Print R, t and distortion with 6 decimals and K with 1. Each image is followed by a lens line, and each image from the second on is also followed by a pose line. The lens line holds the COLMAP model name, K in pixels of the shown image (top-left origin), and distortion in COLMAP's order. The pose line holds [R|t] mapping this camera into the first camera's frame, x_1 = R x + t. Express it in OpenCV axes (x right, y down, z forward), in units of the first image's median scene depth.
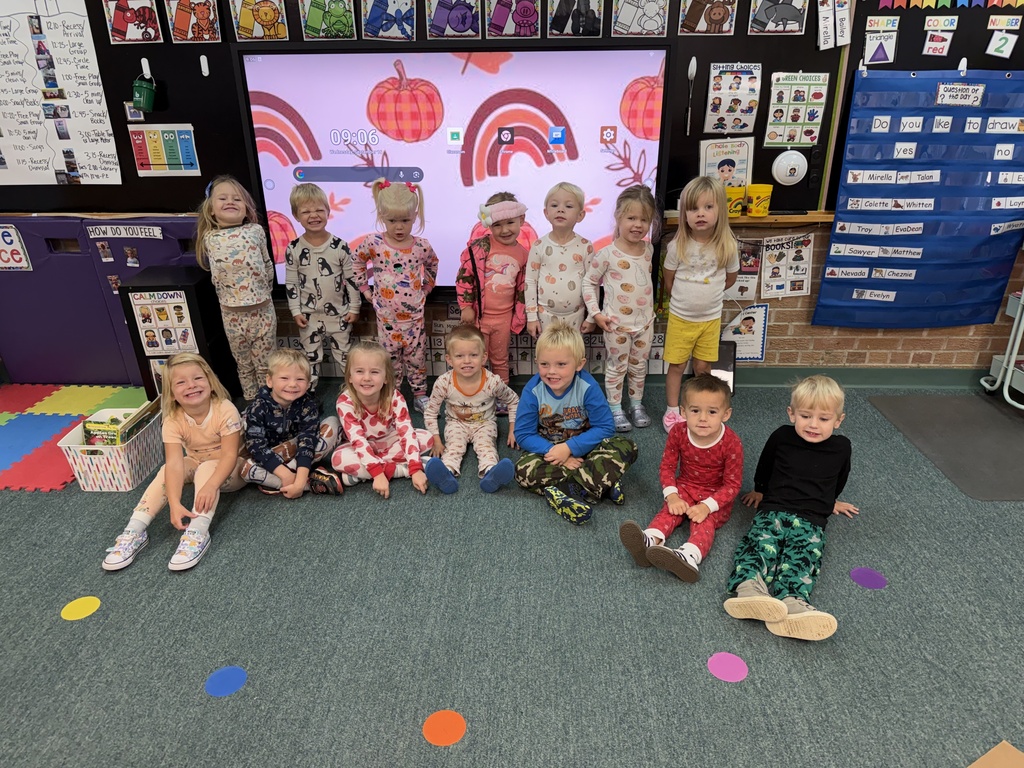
lens RADIAL K [[721.9, 0, 510.7], [0, 721.9, 391.7], [0, 0, 1]] dist [0.005888, -0.017157]
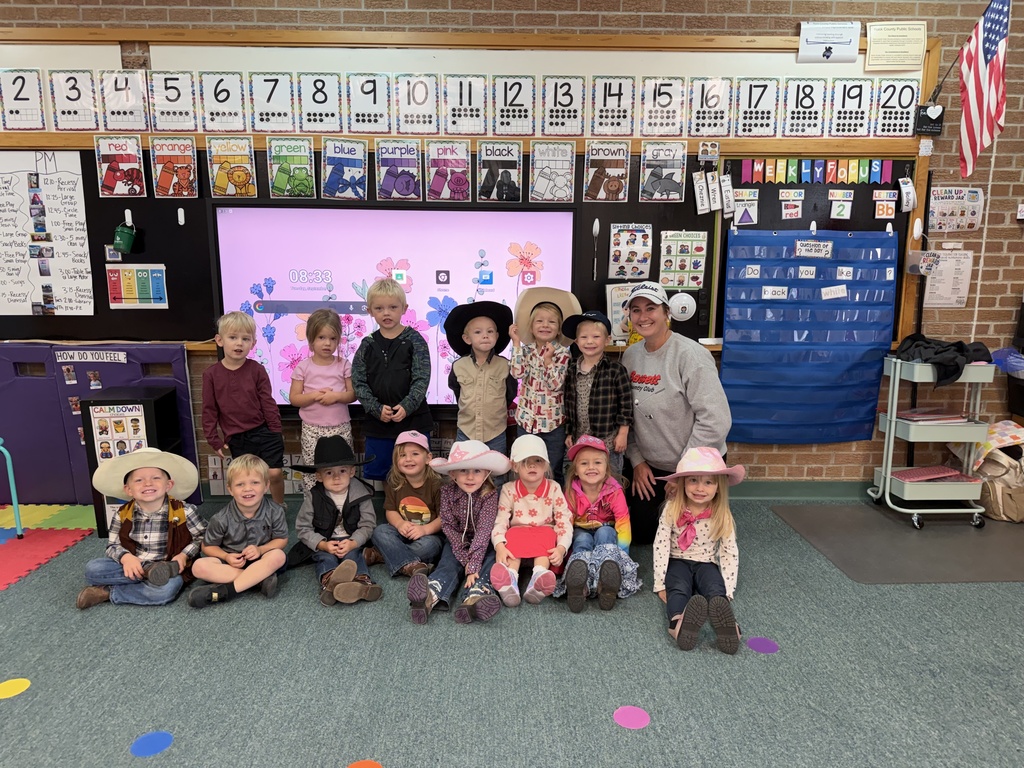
lens RADIAL K [[714.4, 0, 515.1], [0, 714.4, 386.6], [0, 0, 1]] dist [0.078134, -0.137093]
pose [[0.997541, 0.003052, 0.070017, 0.031120], [0.013682, 0.971348, -0.237269, 0.097773], [-0.068735, 0.237644, 0.968917, -0.097800]]
